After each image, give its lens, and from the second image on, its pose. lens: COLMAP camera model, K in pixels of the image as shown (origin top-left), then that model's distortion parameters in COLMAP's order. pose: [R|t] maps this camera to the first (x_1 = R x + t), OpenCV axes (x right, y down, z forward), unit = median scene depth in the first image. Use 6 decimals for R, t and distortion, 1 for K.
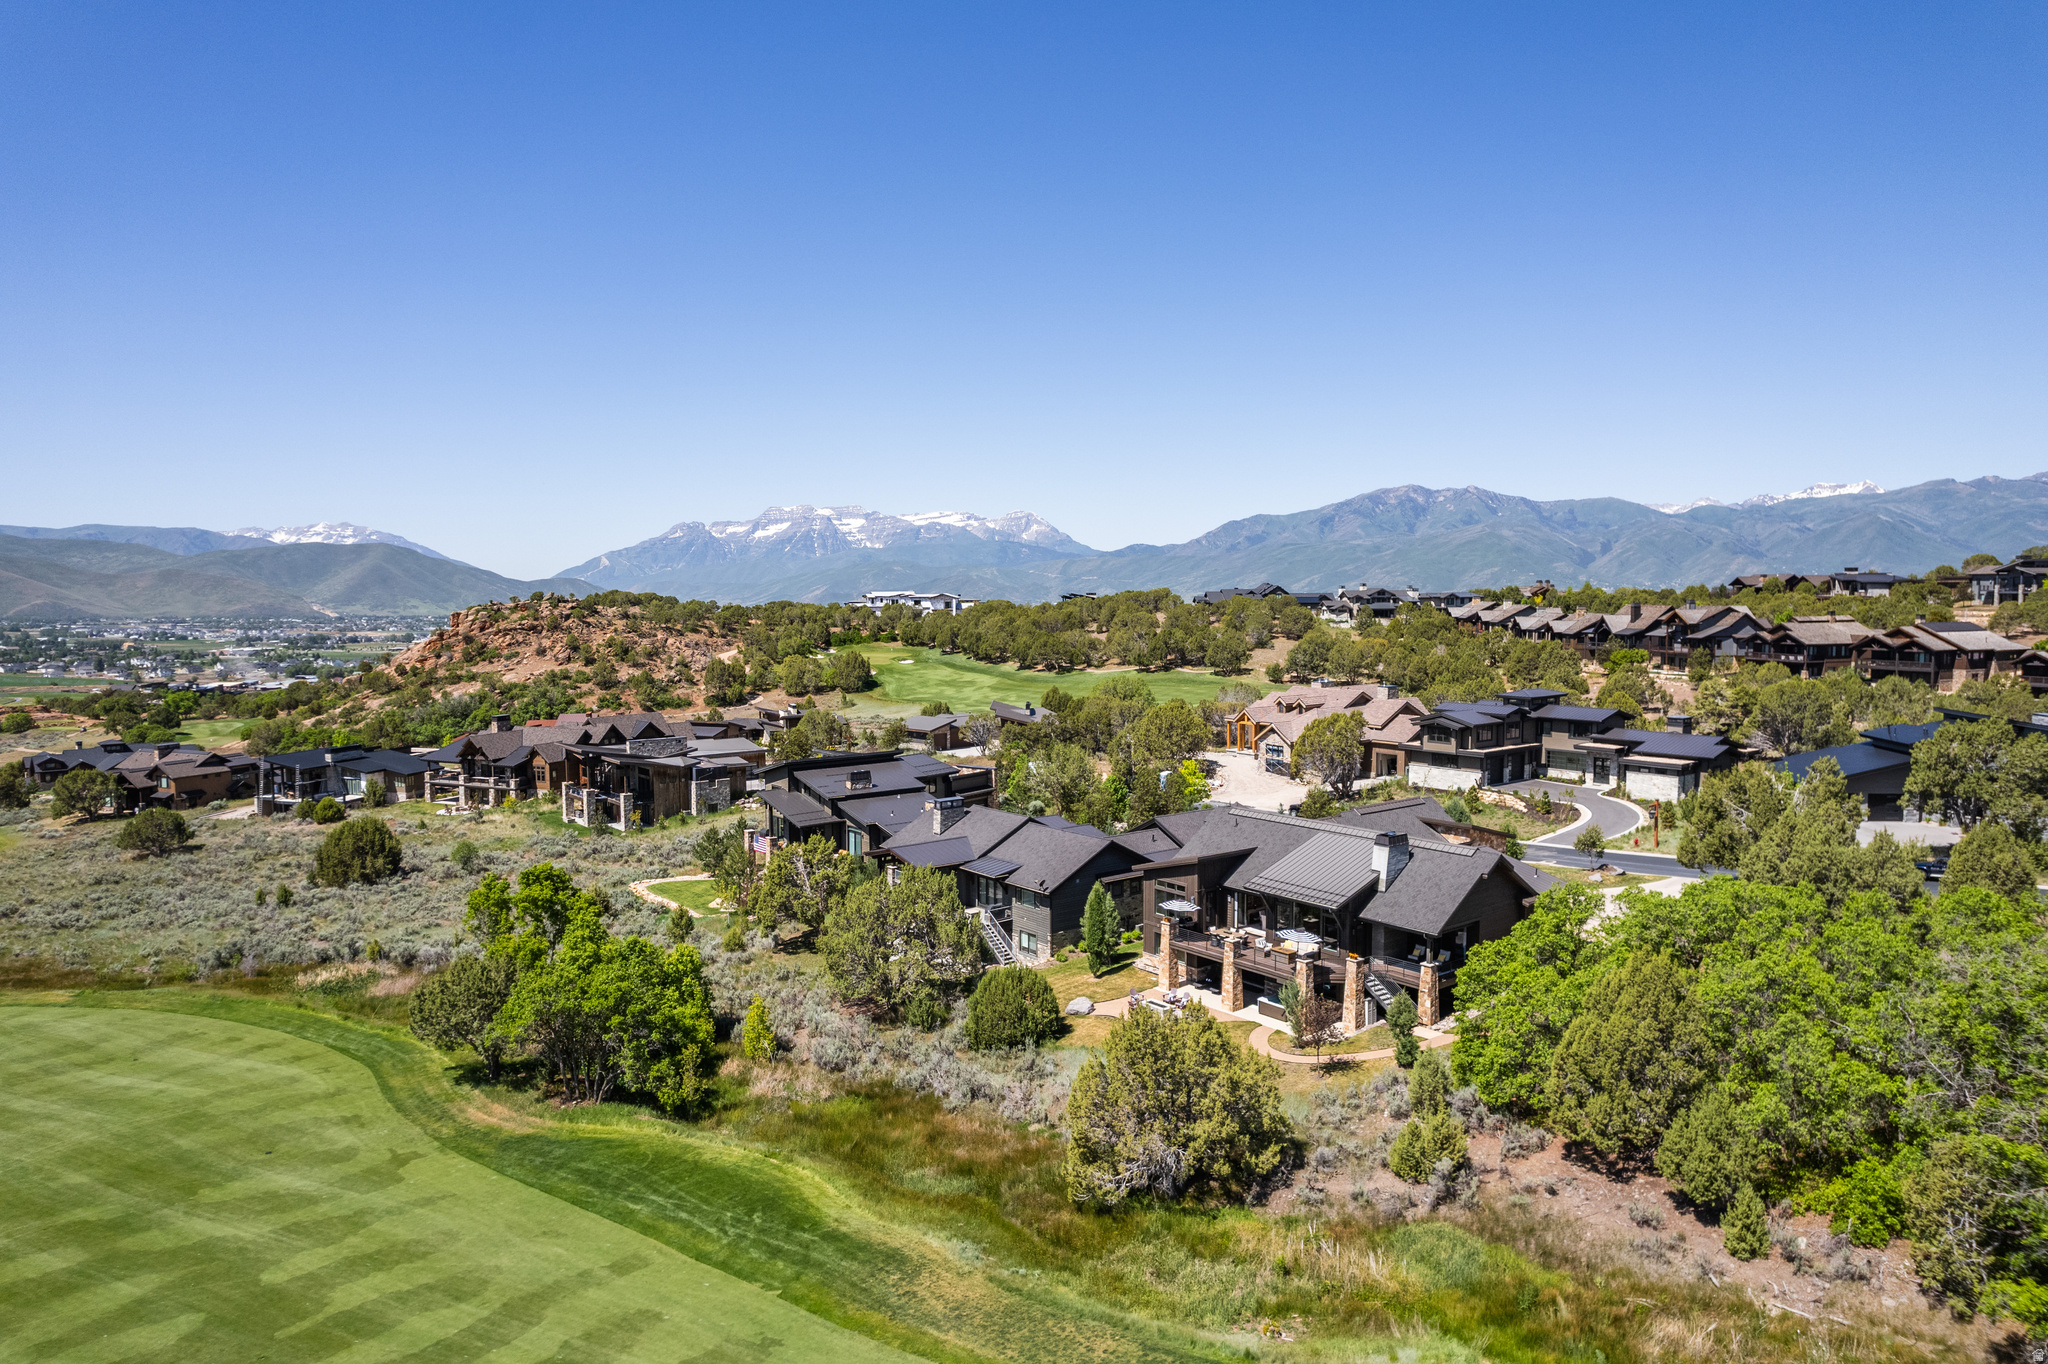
lens RADIAL K [[1314.6, 0, 1020.5], [0, 1314.6, 694.3], [0, 0, 1]] dist [-0.076167, 0.072065]
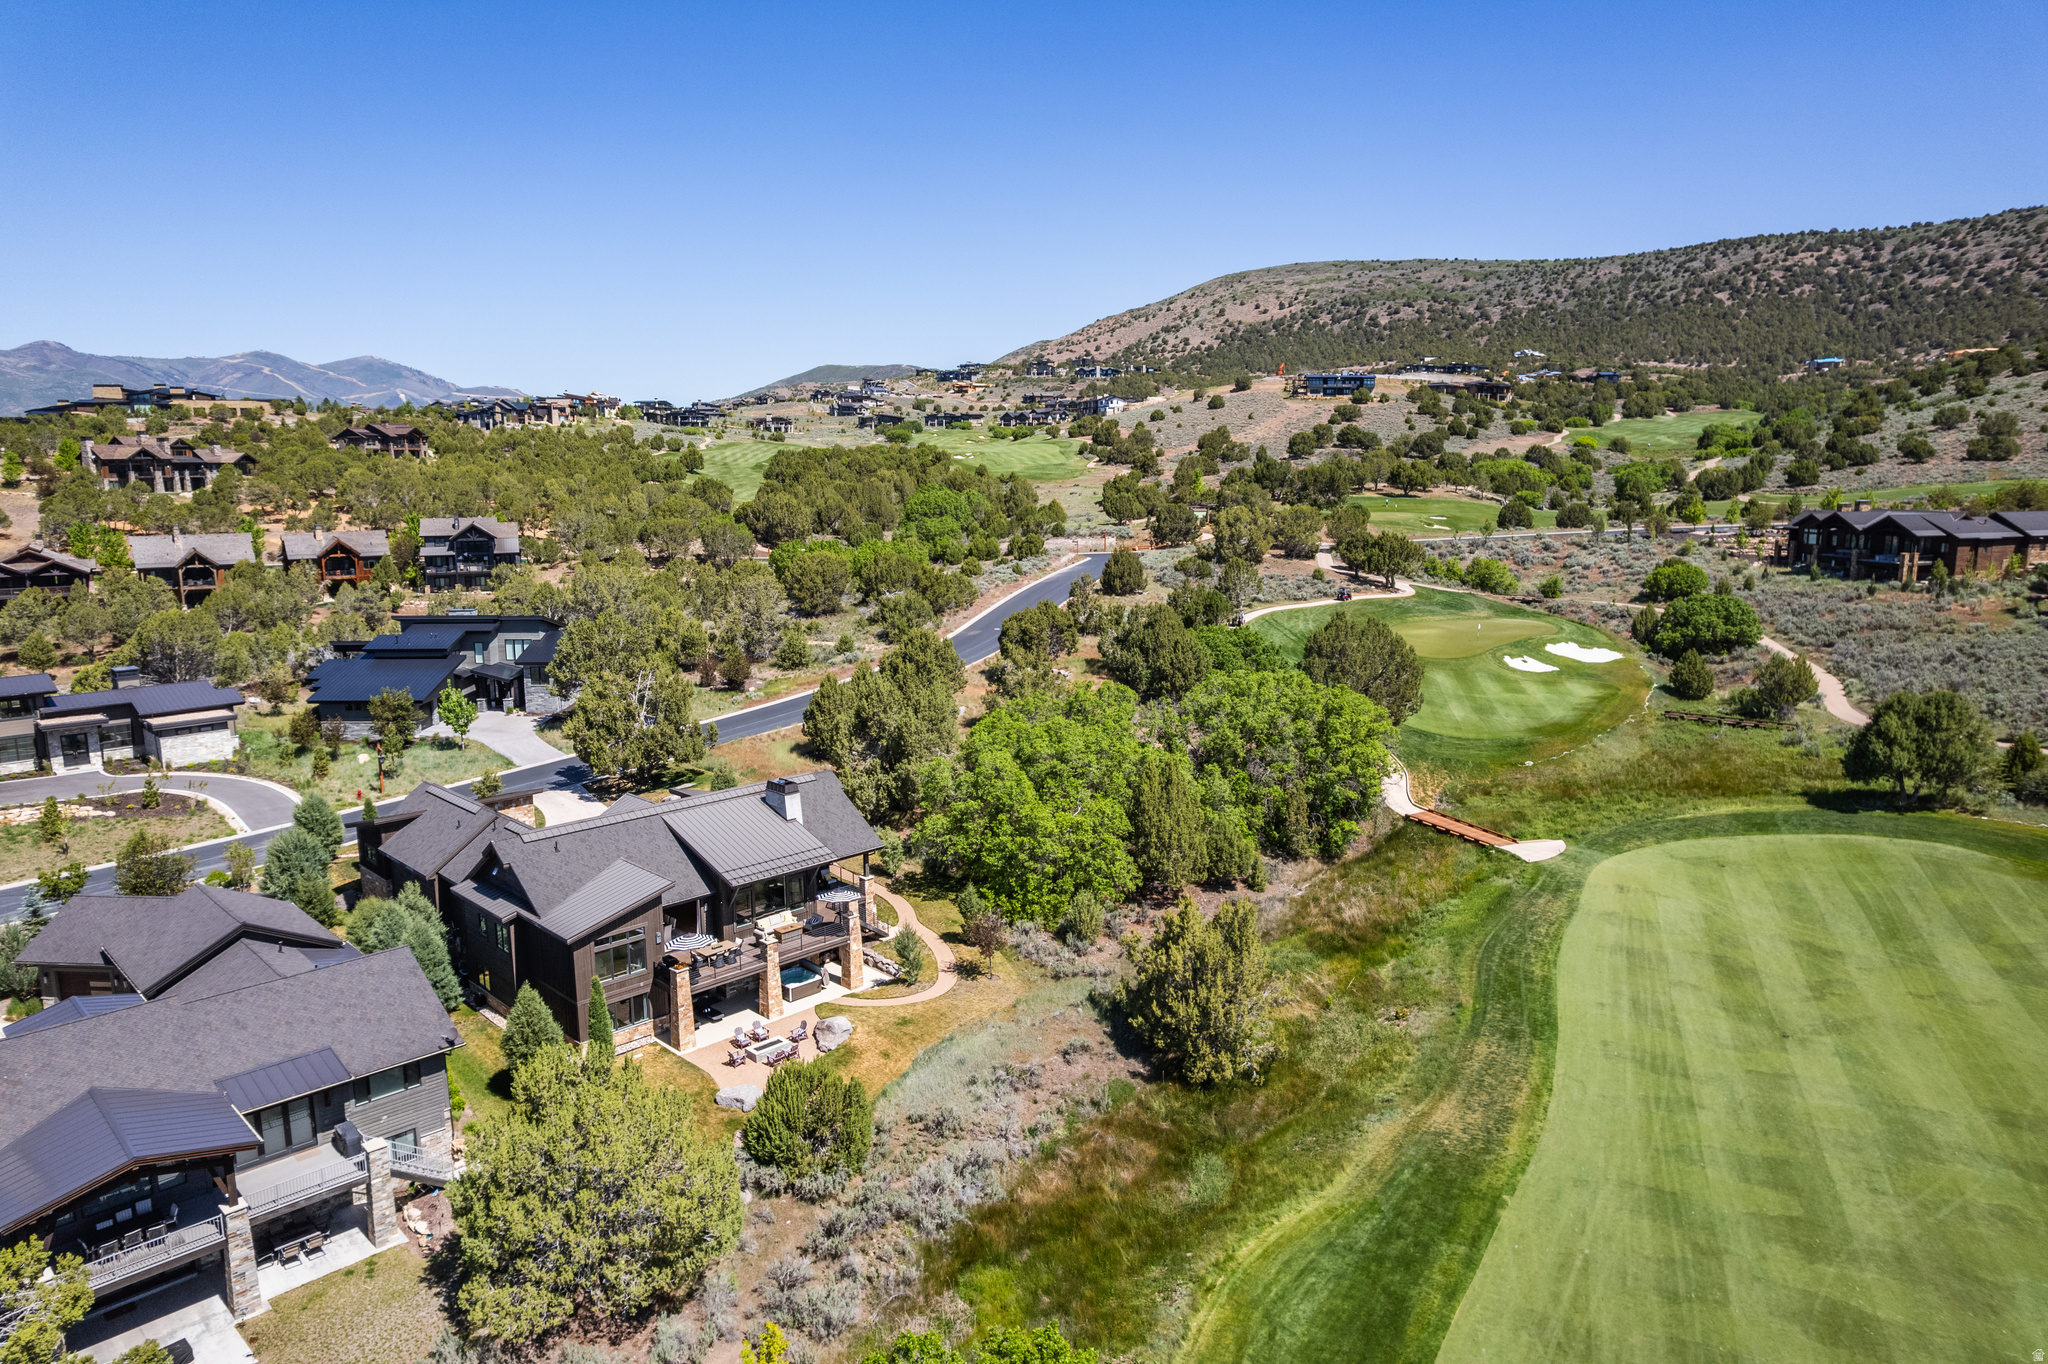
lens RADIAL K [[1314.6, 0, 1024.9], [0, 1314.6, 686.1], [0, 0, 1]] dist [-0.076167, 0.072065]
pose [[-0.129307, -0.166016, 0.977609, -0.385650], [0.085767, 0.980318, 0.177820, -0.068816], [-0.987889, 0.106840, -0.112523, 0.499076]]
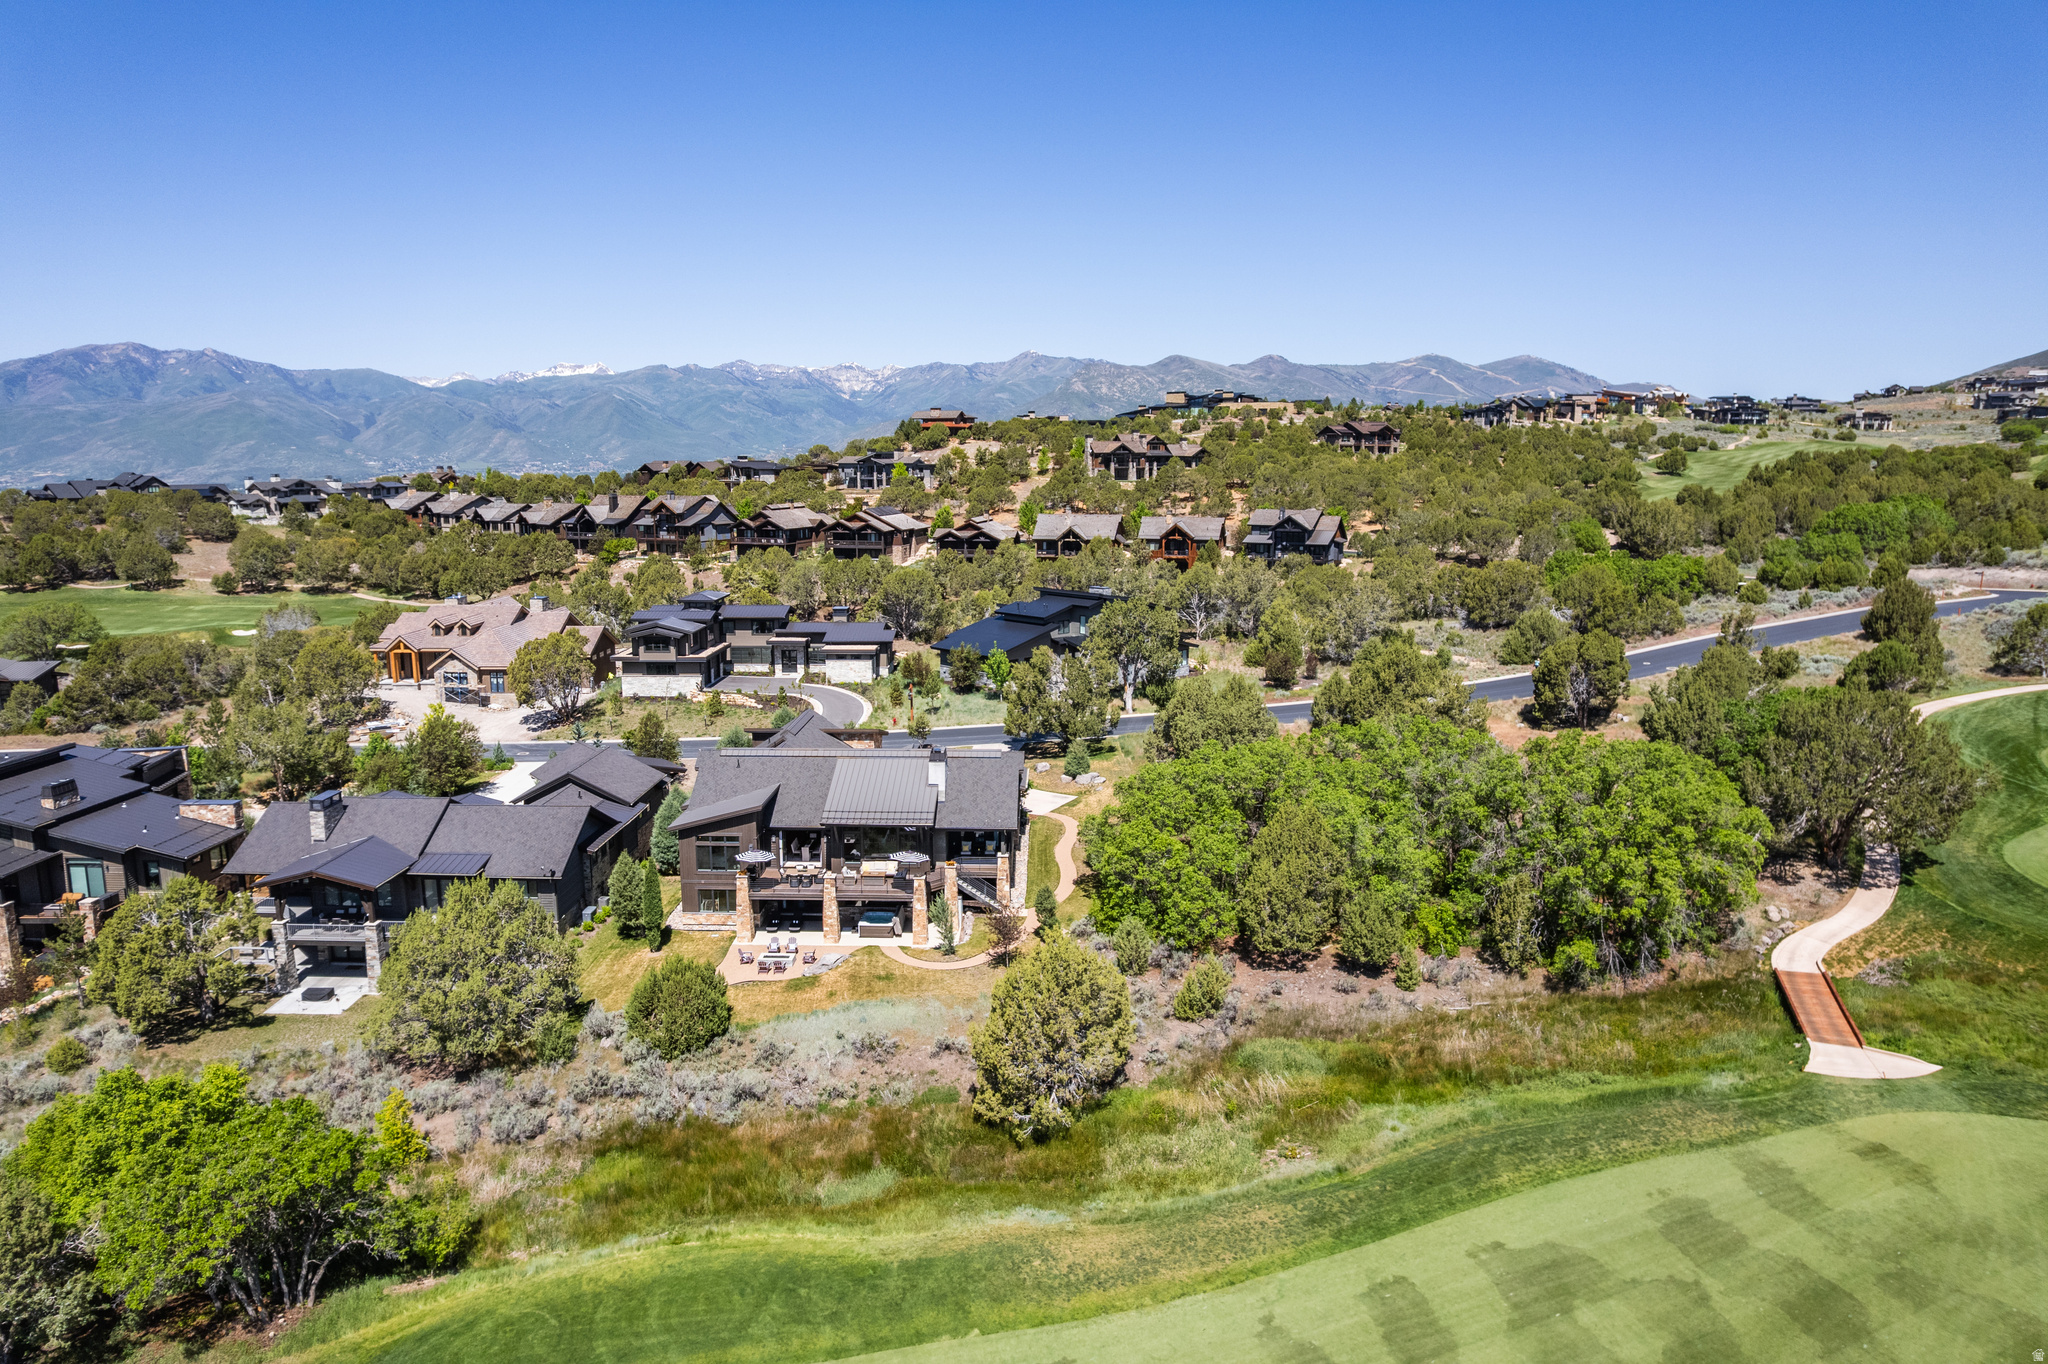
lens RADIAL K [[1314.6, 0, 1012.2], [0, 1314.6, 672.0], [0, 0, 1]] dist [-0.076167, 0.072065]
pose [[0.640497, -0.120522, 0.758445, -0.279428], [0.060083, 0.992446, 0.106967, -0.040258], [-0.765607, -0.022943, 0.642899, 0.126582]]
